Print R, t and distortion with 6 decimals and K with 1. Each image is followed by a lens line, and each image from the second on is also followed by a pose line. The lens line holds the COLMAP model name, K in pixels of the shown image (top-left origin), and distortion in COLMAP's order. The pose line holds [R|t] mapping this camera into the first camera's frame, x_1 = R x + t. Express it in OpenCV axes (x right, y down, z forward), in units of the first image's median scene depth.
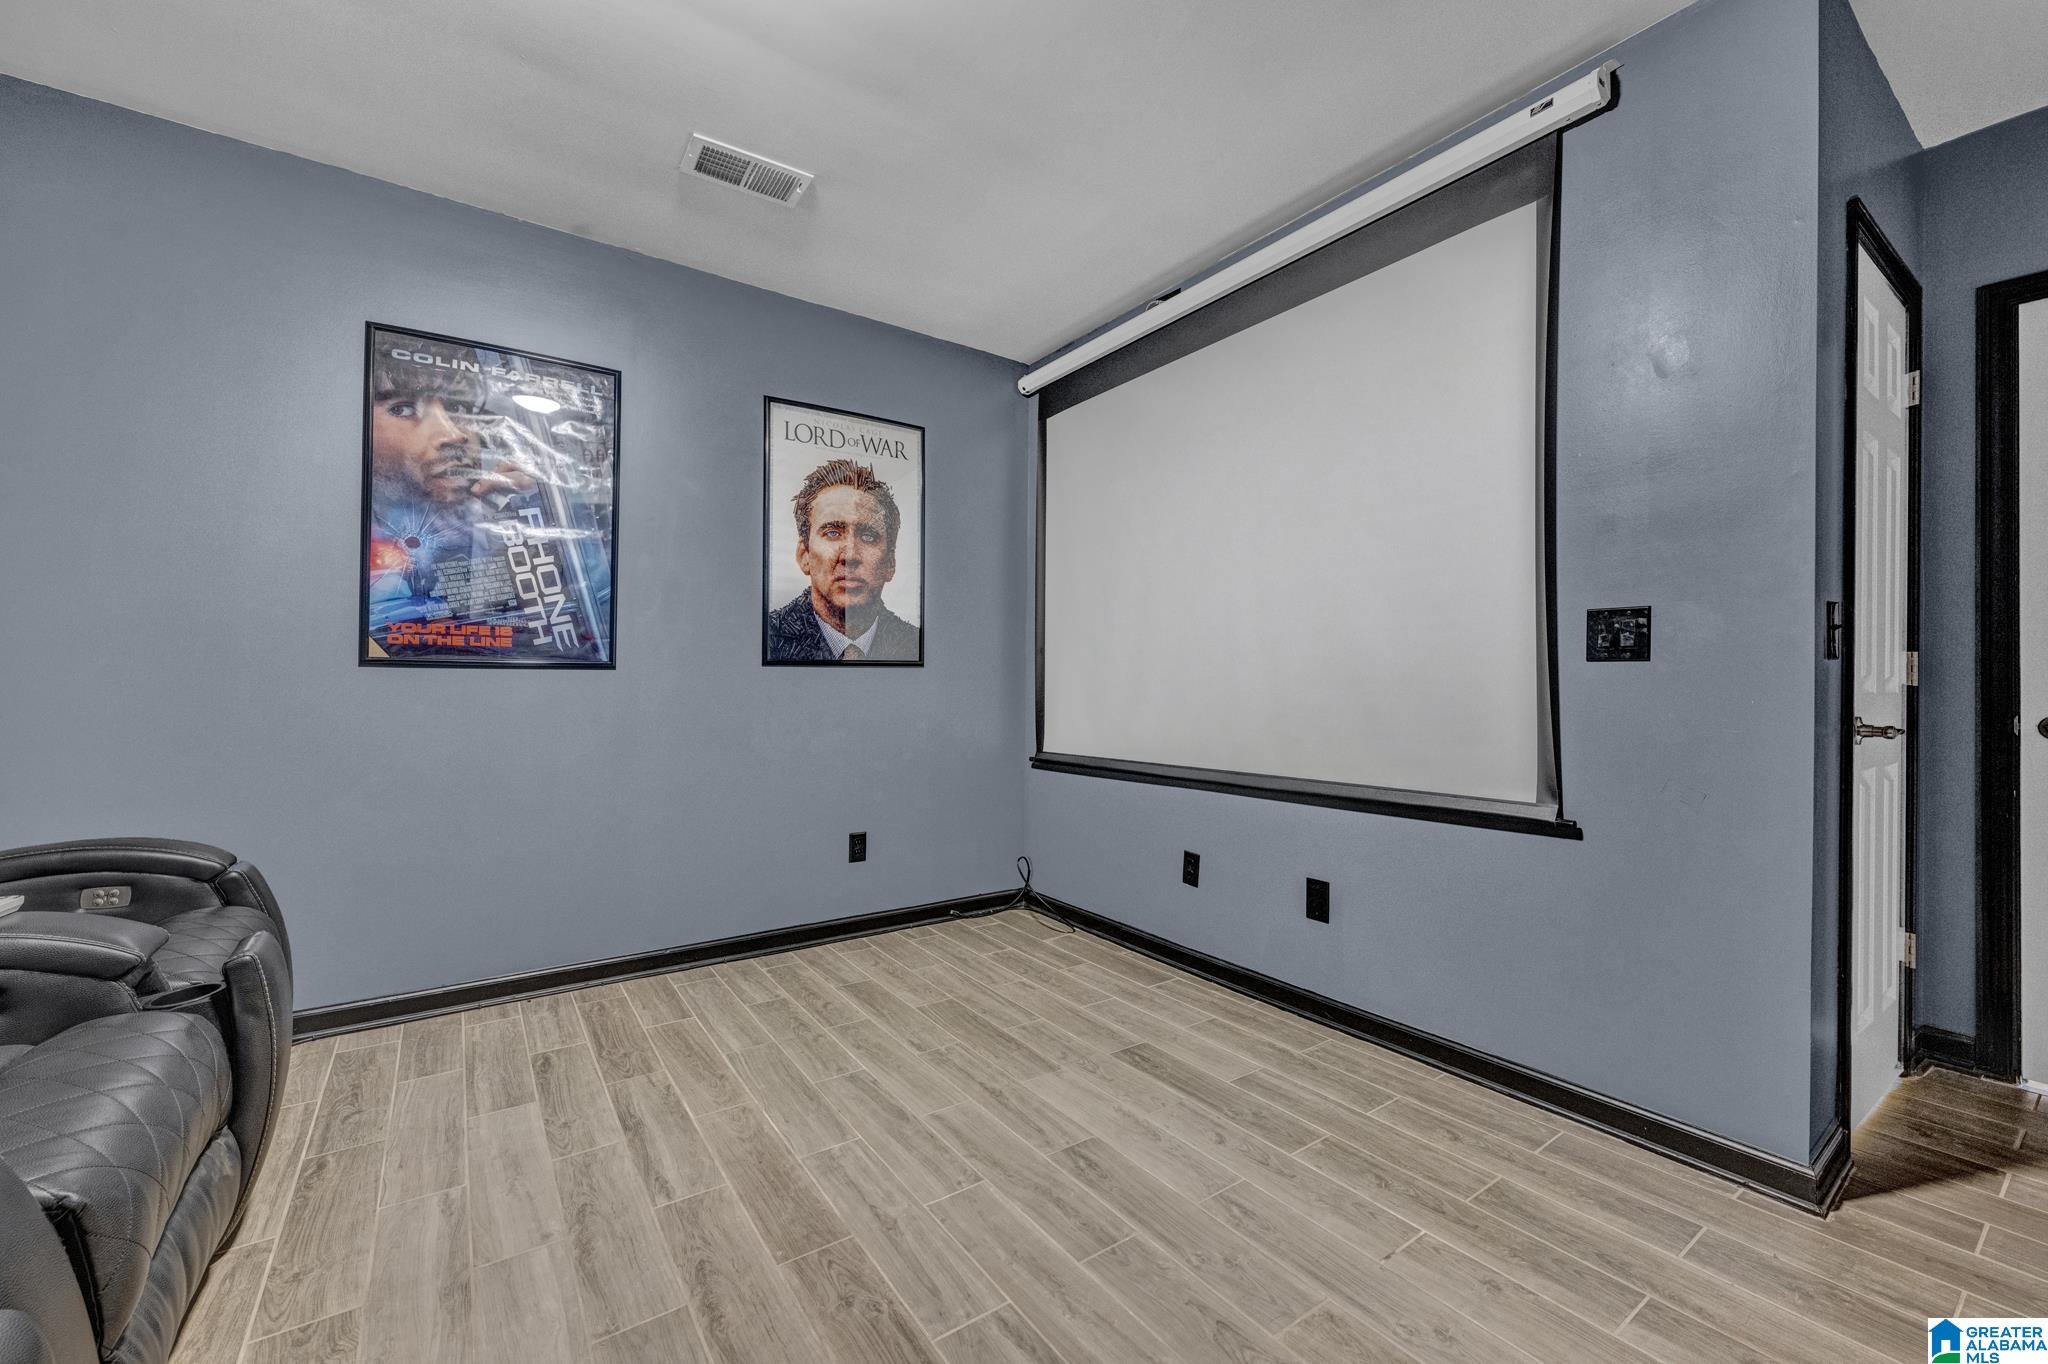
lens RADIAL K [[803.2, 0, 1023.5], [0, 803.2, 679.1], [0, 0, 1]] dist [-0.002663, 0.000001]
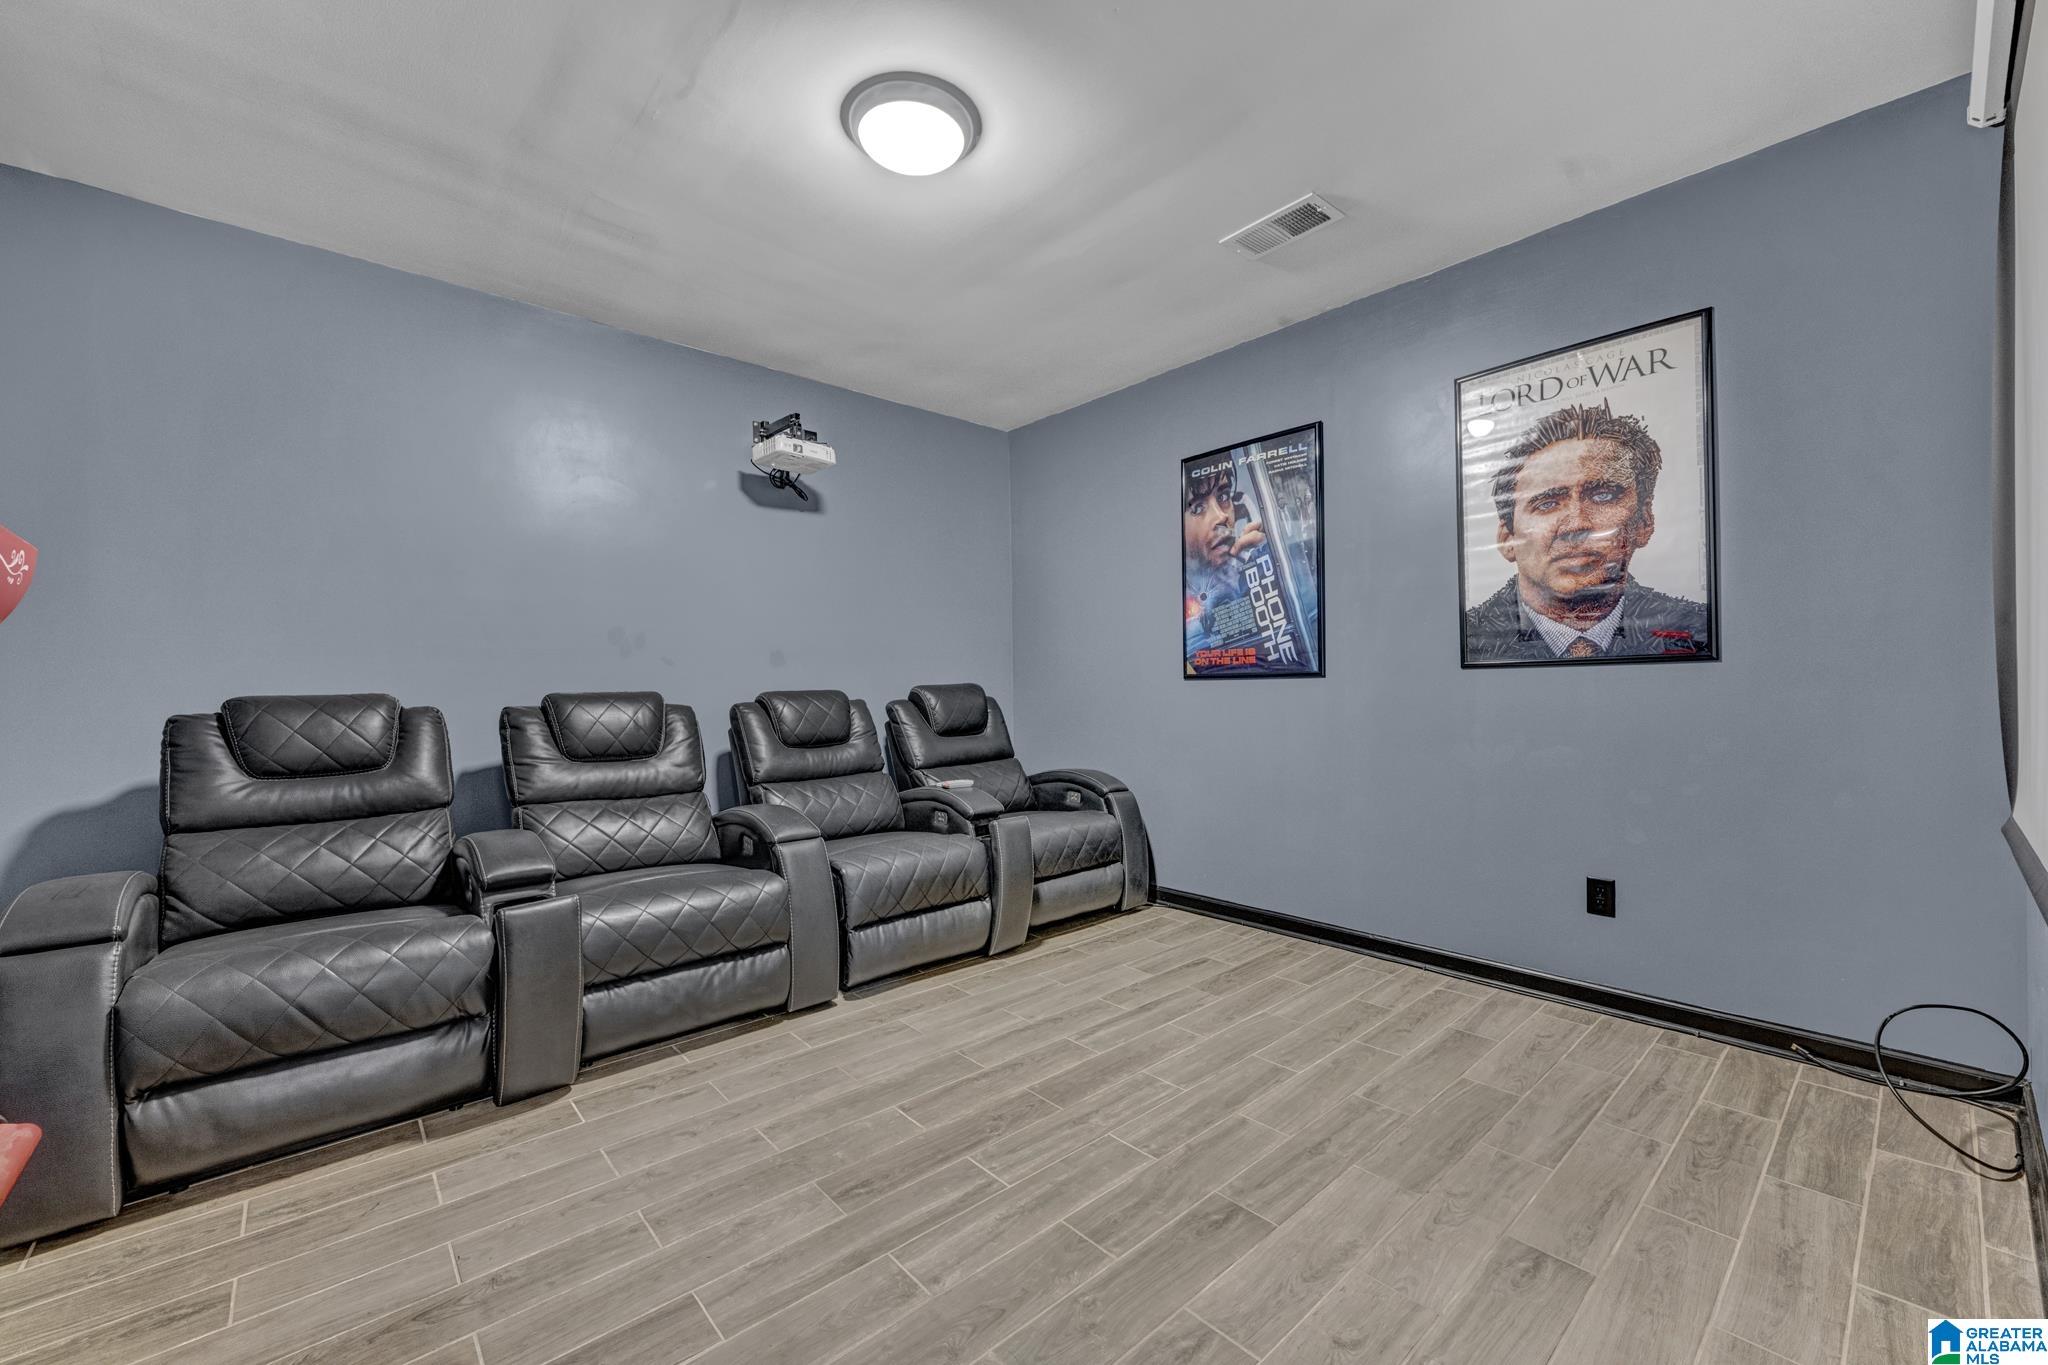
lens RADIAL K [[803.2, 0, 1027.9], [0, 803.2, 691.4], [0, 0, 1]] dist [-0.002663, 0.000001]
pose [[0.124088, -0.001114, -0.992271, 0.630819], [0.018646, 0.999825, 0.001209, -0.001563], [0.992096, -0.018652, 0.124087, 0.451069]]
